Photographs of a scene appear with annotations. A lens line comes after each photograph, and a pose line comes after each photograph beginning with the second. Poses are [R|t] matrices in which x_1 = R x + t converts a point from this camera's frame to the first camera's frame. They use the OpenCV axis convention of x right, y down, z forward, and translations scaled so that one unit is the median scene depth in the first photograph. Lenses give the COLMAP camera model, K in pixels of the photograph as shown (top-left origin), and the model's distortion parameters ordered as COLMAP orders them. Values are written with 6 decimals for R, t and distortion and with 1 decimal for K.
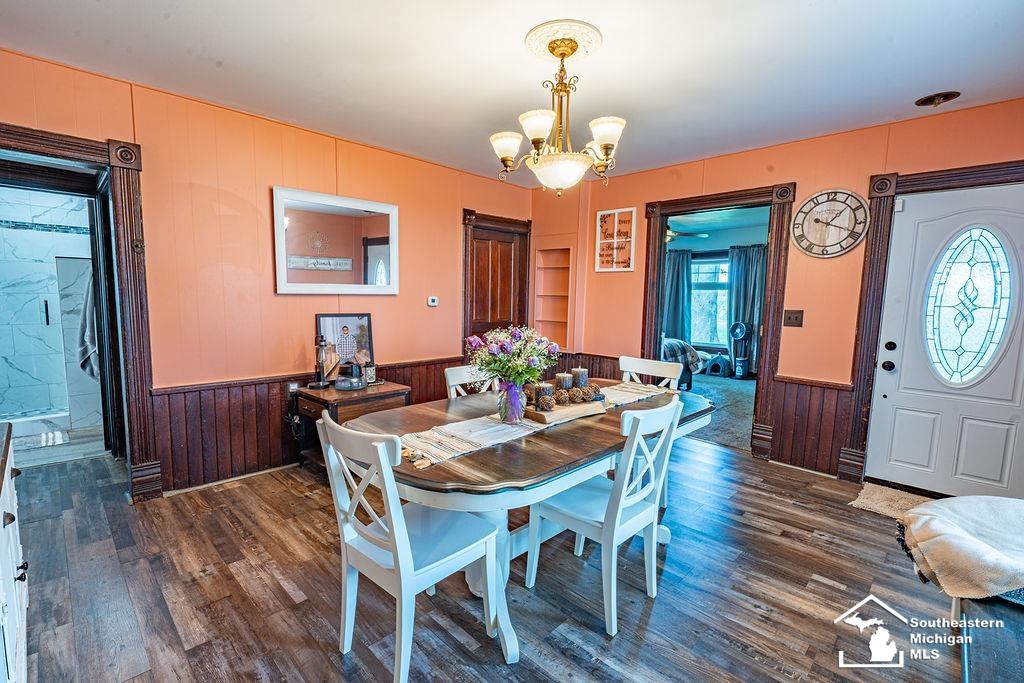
lens RADIAL K [[461.4, 0, 509.7], [0, 461.4, 338.4], [0, 0, 1]] dist [-0.000747, 0.000779]
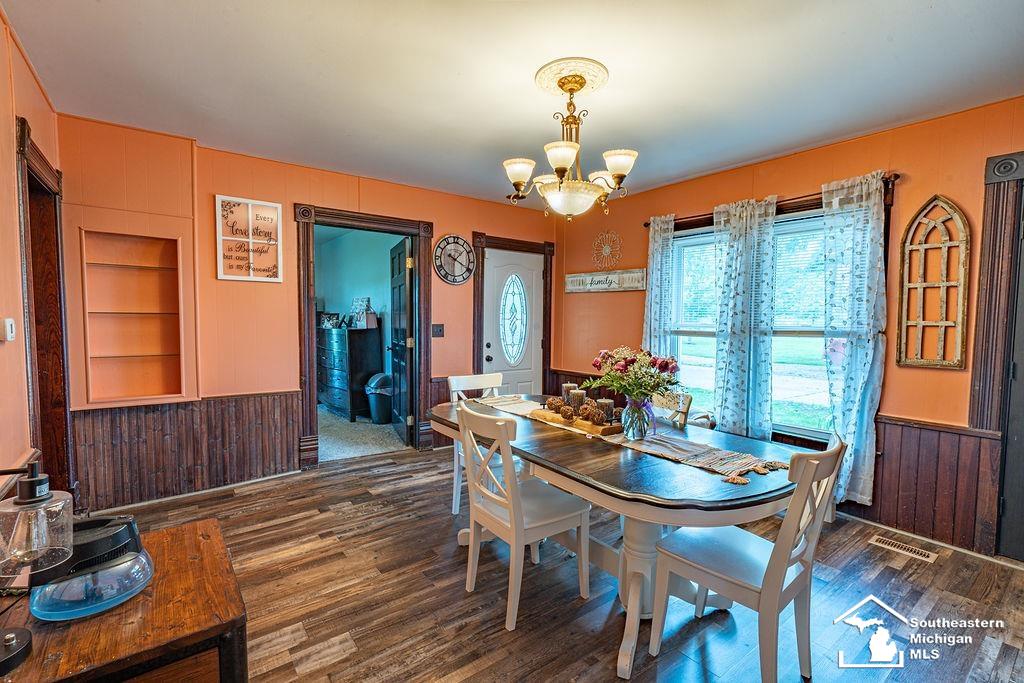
lens RADIAL K [[461.4, 0, 514.0], [0, 461.4, 341.3], [0, 0, 1]] dist [-0.000747, 0.000779]
pose [[0.154983, -0.068412, 0.985546, -0.571876], [0.084998, 0.994824, 0.055690, -0.064634], [-0.984254, 0.075139, 0.159995, 0.574972]]
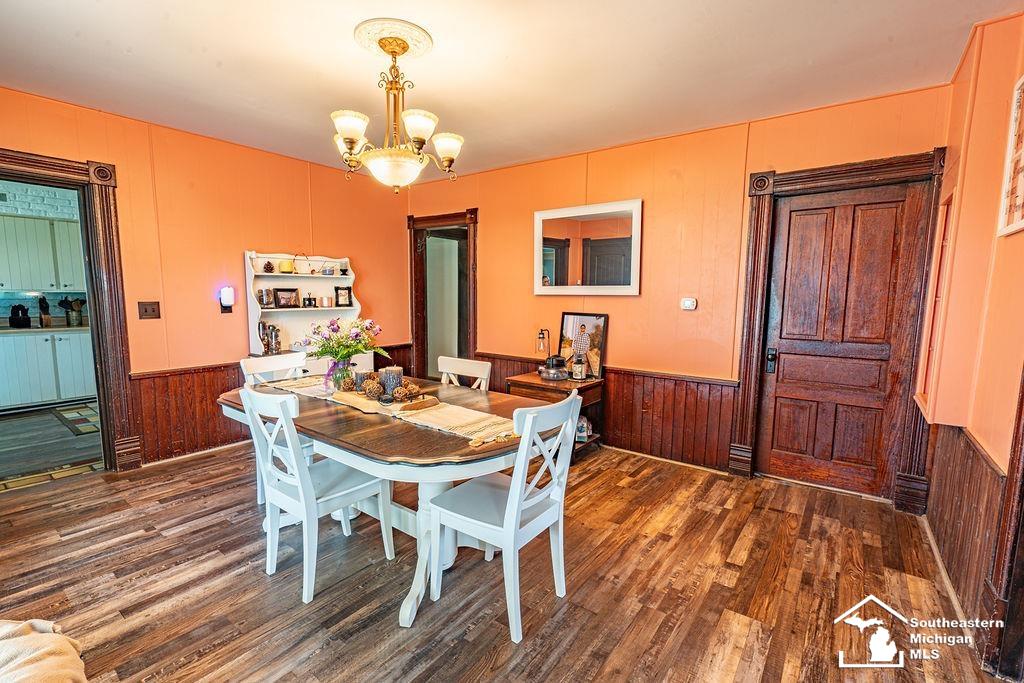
lens RADIAL K [[461.4, 0, 513.1], [0, 461.4, 347.1], [0, 0, 1]] dist [-0.000747, 0.000779]
pose [[0.124774, 0.103954, -0.986724, 0.684586], [-0.104516, 0.990340, 0.091119, -0.054185], [0.986665, 0.091759, 0.134433, 0.676842]]
